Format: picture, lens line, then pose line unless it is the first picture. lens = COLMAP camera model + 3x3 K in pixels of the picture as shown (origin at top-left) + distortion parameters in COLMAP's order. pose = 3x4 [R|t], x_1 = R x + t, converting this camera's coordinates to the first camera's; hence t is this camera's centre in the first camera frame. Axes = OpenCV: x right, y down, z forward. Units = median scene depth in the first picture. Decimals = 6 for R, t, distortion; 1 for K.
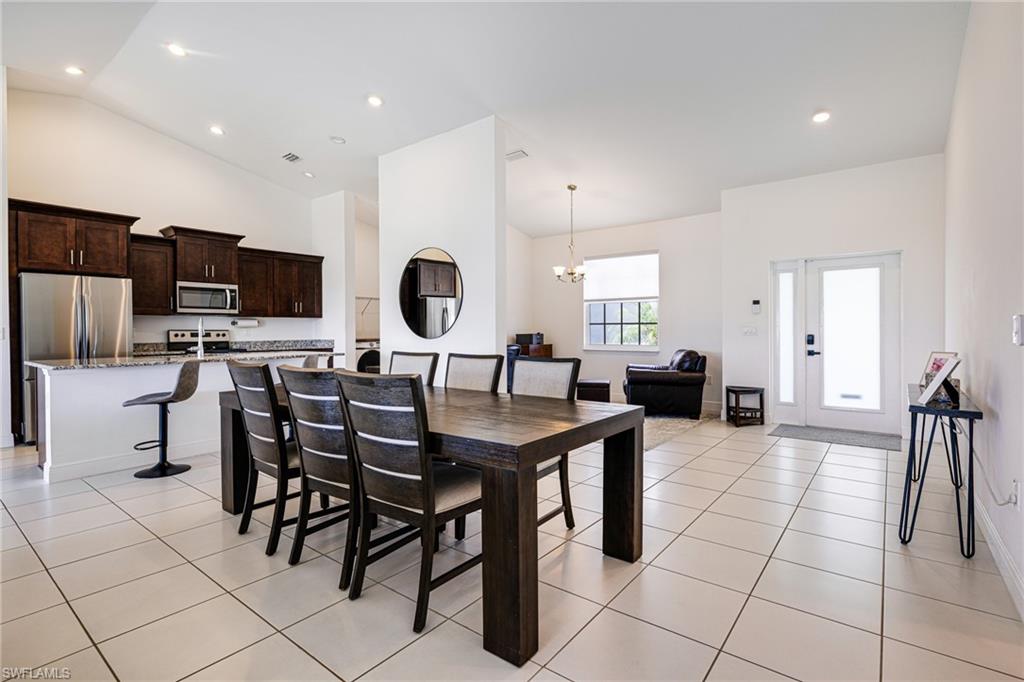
lens RADIAL K [[481.5, 0, 510.2], [0, 481.5, 328.0], [0, 0, 1]] dist [-0.000067, 0.000400]
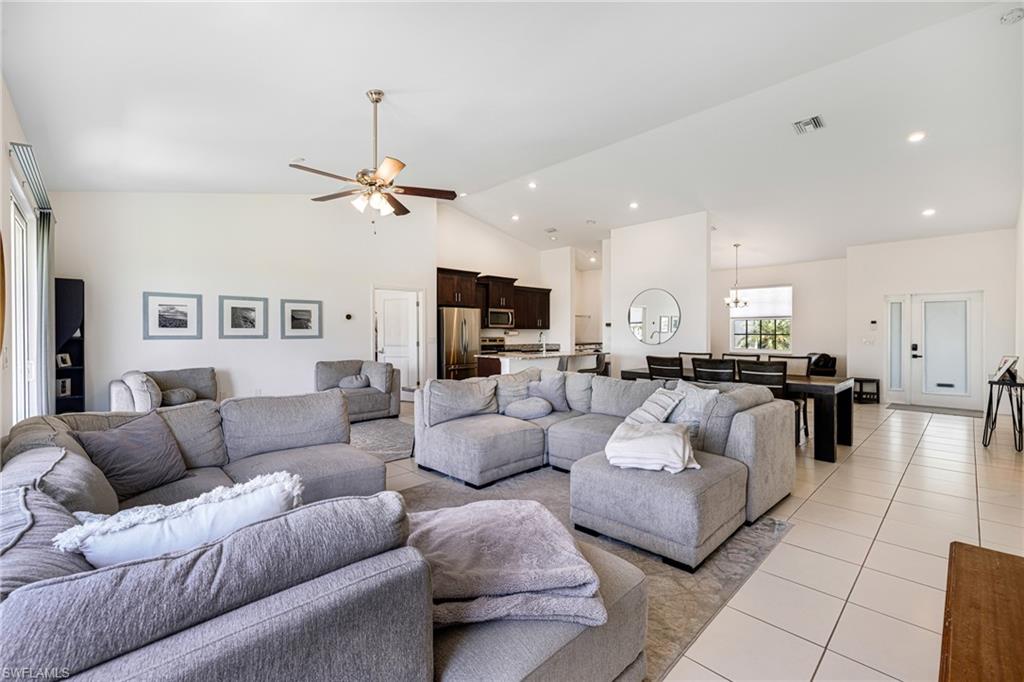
lens RADIAL K [[439.7, 0, 511.8], [0, 439.7, 330.7], [0, 0, 1]] dist [-0.000299, -0.000102]
pose [[0.990626, 0.004798, -0.136519, -0.407811], [-0.004970, 0.999987, -0.000923, -0.019316], [0.136513, 0.001593, 0.990637, -0.497644]]
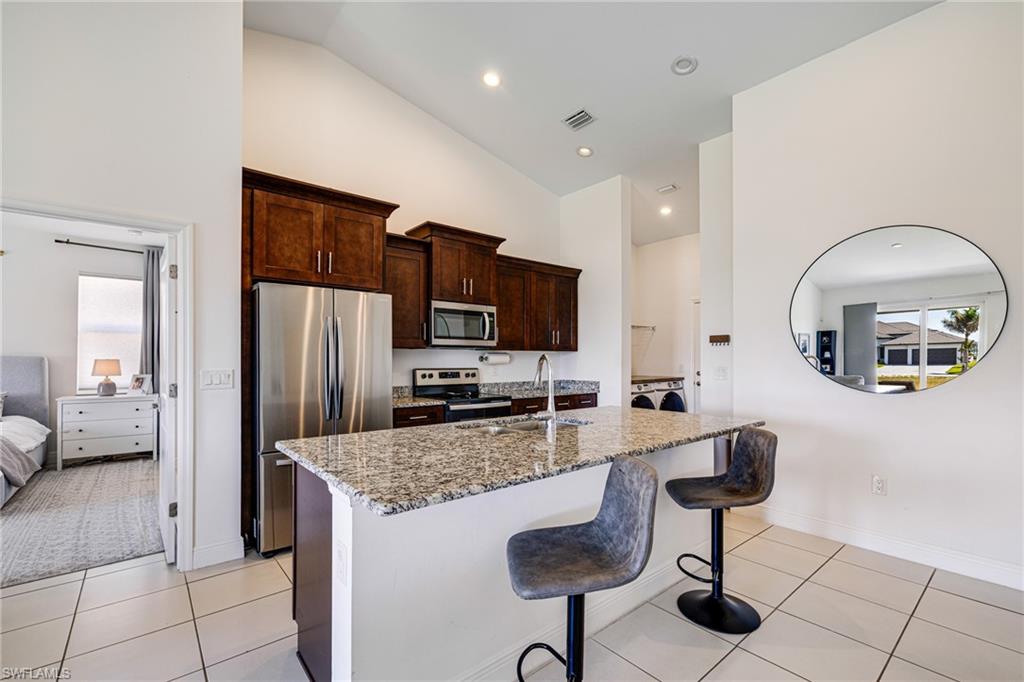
lens RADIAL K [[440.6, 0, 511.9], [0, 440.6, 351.2], [0, 0, 1]] dist [0.000897, 0.000112]
pose [[0.978464, 0.005827, -0.206335, -0.445648], [-0.008062, 0.999918, -0.009997, -0.017338], [0.206260, 0.011445, 0.978430, 0.393790]]
